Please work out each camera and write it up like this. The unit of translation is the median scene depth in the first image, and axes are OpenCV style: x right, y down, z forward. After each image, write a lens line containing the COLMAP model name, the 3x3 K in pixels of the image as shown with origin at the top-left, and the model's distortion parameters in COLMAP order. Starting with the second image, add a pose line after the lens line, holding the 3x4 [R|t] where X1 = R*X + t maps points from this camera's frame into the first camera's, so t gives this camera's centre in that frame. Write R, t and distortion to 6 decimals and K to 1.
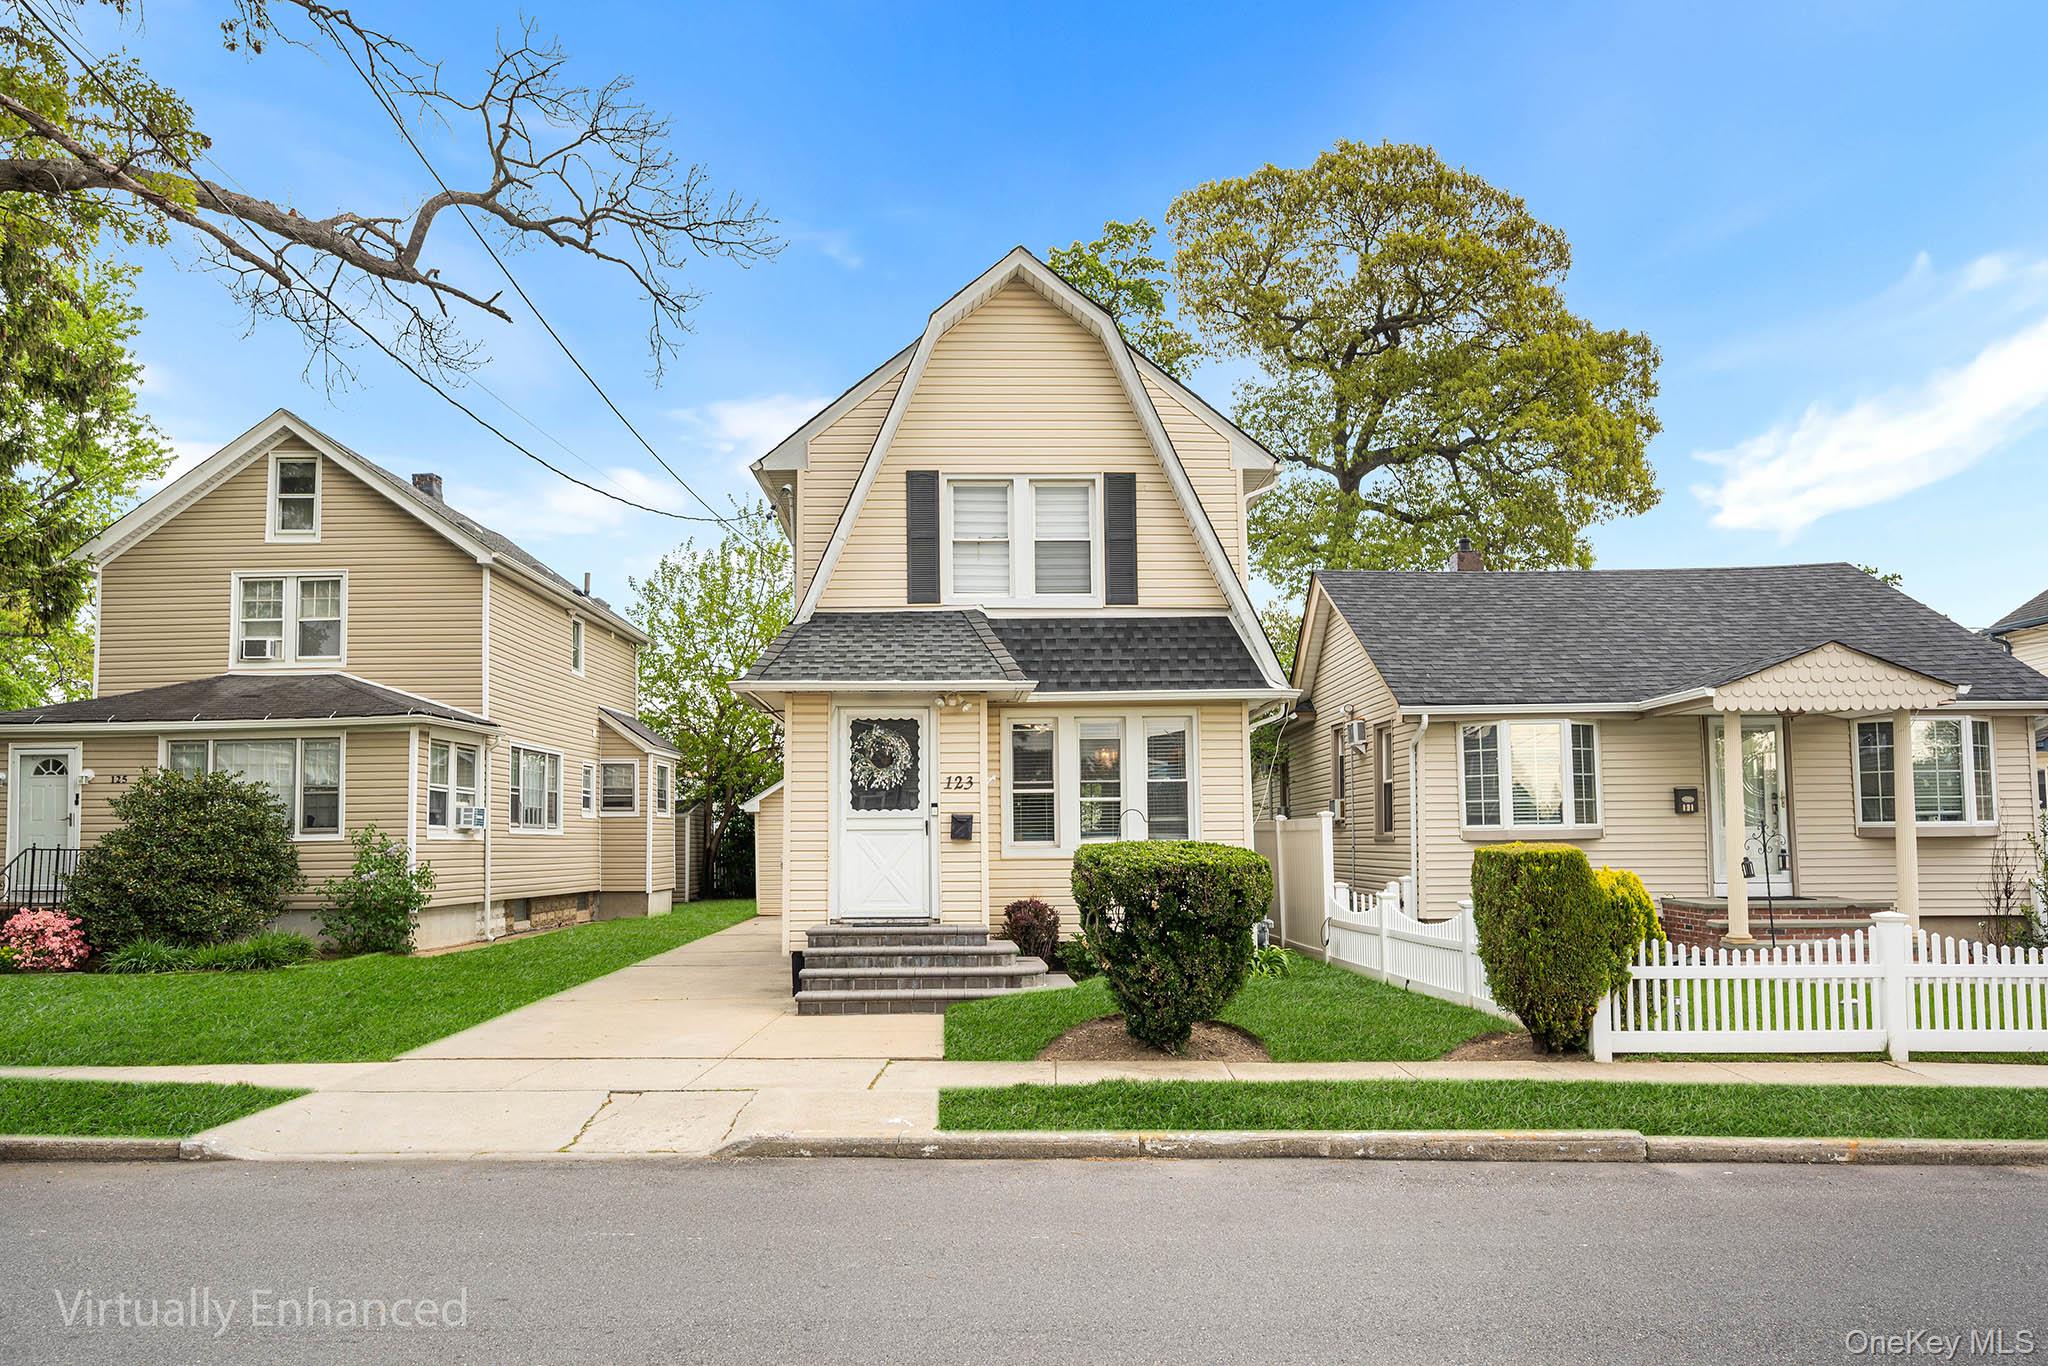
lens RADIAL K [[1436.2, 0, 1025.5], [0, 1436.2, 693.9], [0, 0, 1]] dist [0.000751, 0.002699]
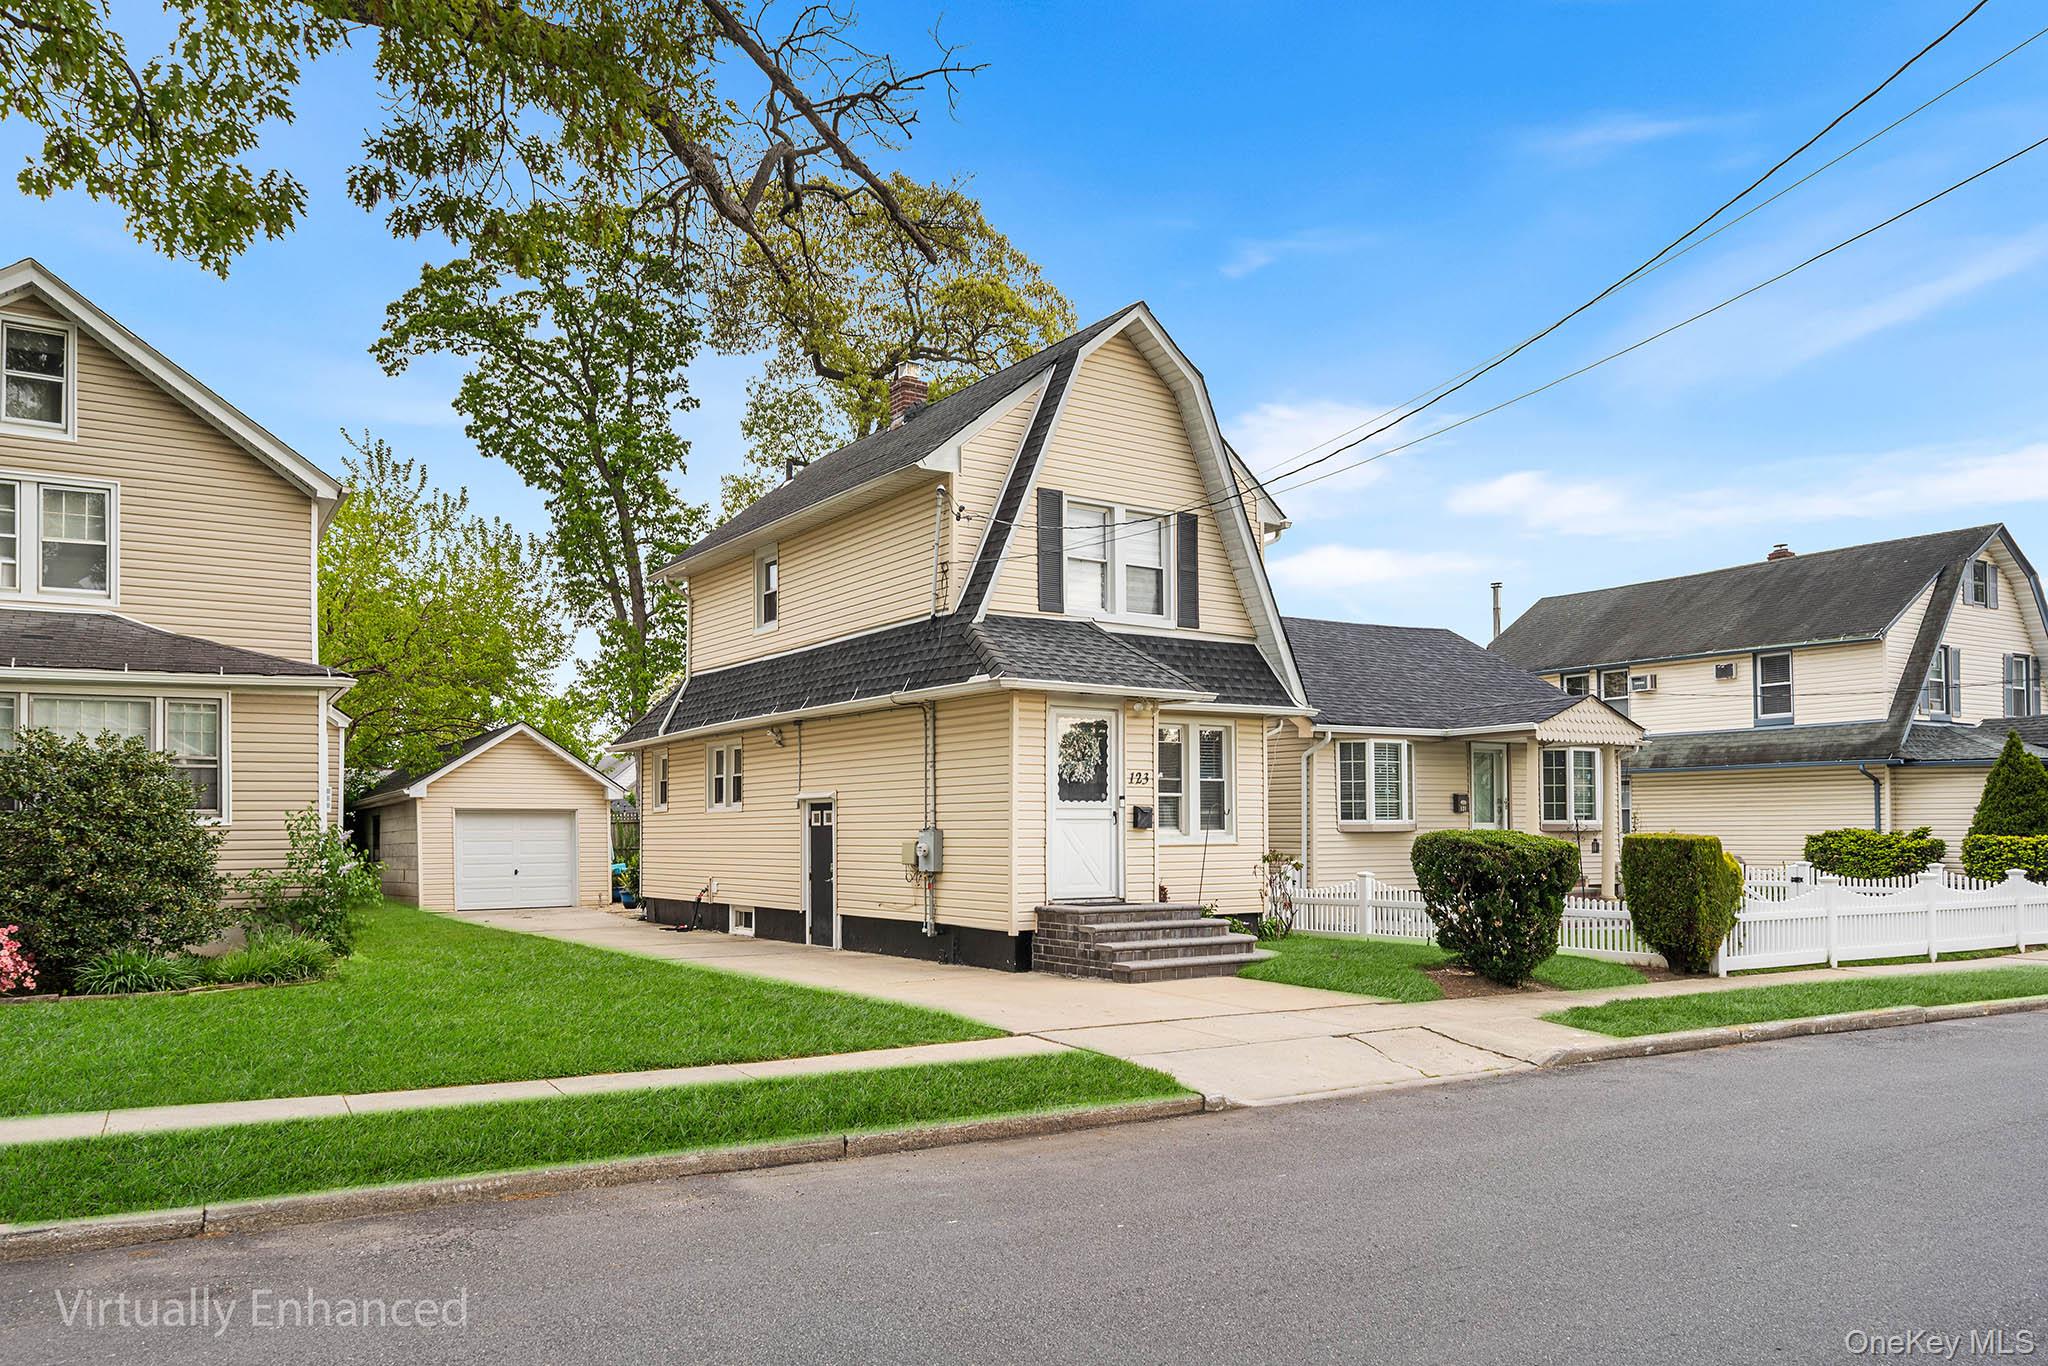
lens RADIAL K [[1436.2, 0, 1059.5], [0, 1436.2, 747.1], [0, 0, 1]] dist [0.000751, 0.002699]
pose [[0.840088, 0.036740, 0.541204, -0.647617], [-0.059430, 0.997932, 0.024505, 0.011808], [-0.539184, -0.052750, 0.840534, 0.074762]]
